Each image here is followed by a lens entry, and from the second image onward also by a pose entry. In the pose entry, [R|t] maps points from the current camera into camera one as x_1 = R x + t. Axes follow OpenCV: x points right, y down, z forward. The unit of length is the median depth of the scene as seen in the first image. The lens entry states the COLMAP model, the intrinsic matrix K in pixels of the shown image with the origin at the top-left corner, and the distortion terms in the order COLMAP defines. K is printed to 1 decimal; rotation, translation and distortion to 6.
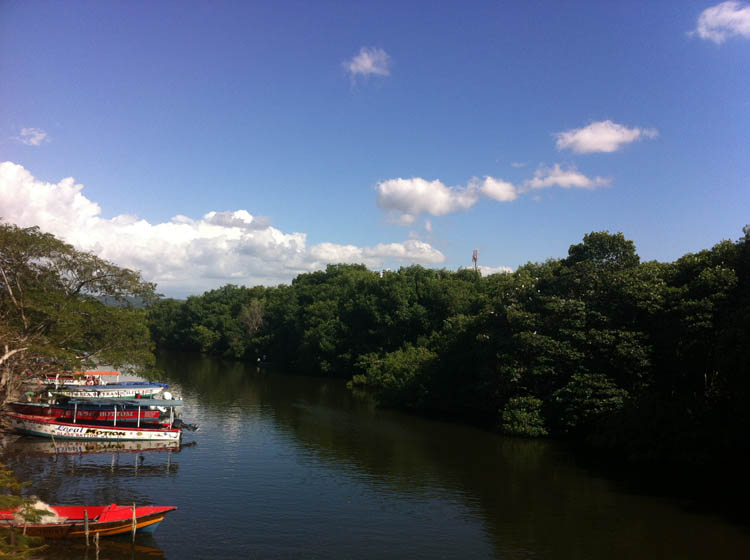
lens RADIAL K [[694.9, 0, 375.0], [0, 694.9, 280.0], [0, 0, 1]] dist [0.129585, -0.354661]
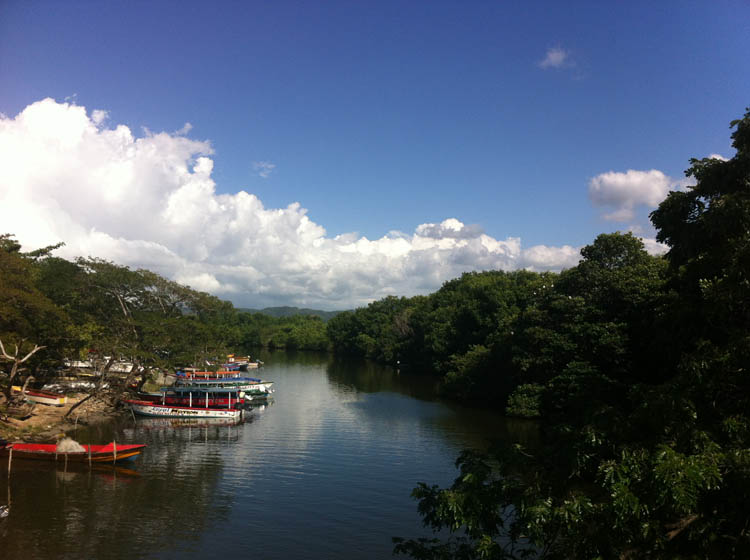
lens RADIAL K [[694.9, 0, 375.0], [0, 694.9, 280.0], [0, 0, 1]] dist [0.129585, -0.354661]
pose [[0.953035, -0.059414, -0.296976, 0.320094], [0.056256, 0.998232, -0.019177, 0.005297], [0.297590, 0.001570, 0.954692, -0.163616]]
